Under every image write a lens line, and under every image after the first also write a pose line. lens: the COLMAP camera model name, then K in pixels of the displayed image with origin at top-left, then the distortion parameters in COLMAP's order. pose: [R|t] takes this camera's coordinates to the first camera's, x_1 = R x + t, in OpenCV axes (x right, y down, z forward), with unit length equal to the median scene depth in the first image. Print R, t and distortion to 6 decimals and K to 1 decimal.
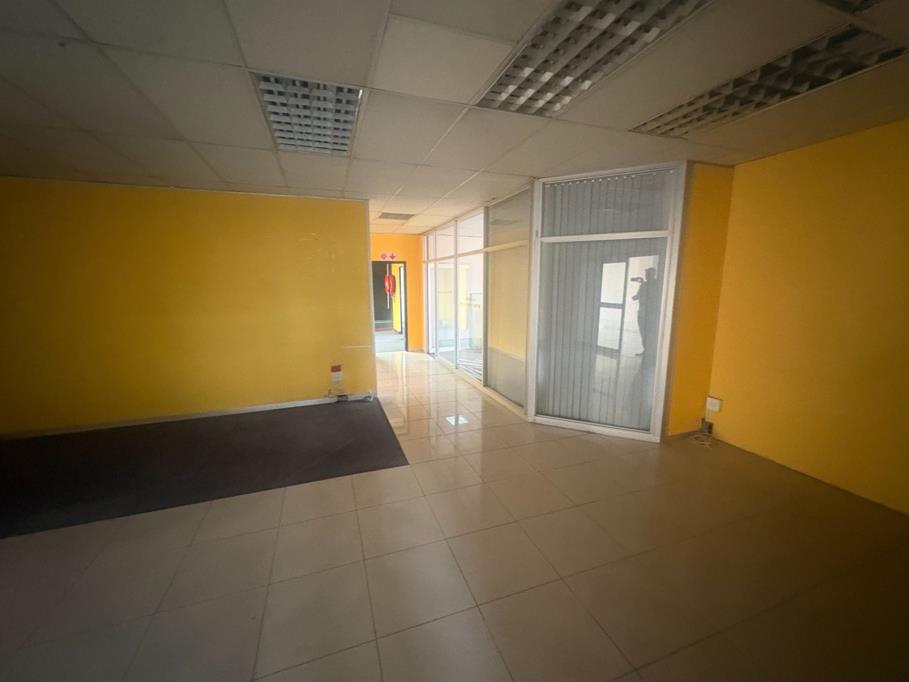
lens RADIAL K [[360.1, 0, 452.0], [0, 360.1, 339.3], [0, 0, 1]] dist [0.001101, 0.000330]
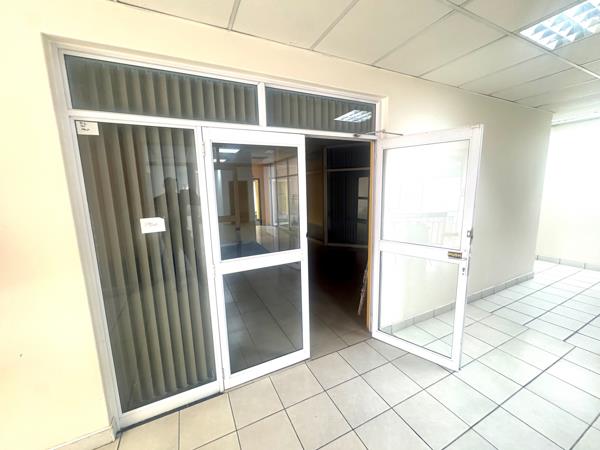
lens RADIAL K [[237.7, 0, 301.1], [0, 237.7, 224.8], [0, 0, 1]] dist [0.001101, 0.000330]
pose [[0.993042, -0.041529, 0.110198, -0.113344], [0.042144, 0.999106, -0.003251, 0.083537], [-0.109965, 0.007872, 0.993904, -0.541953]]
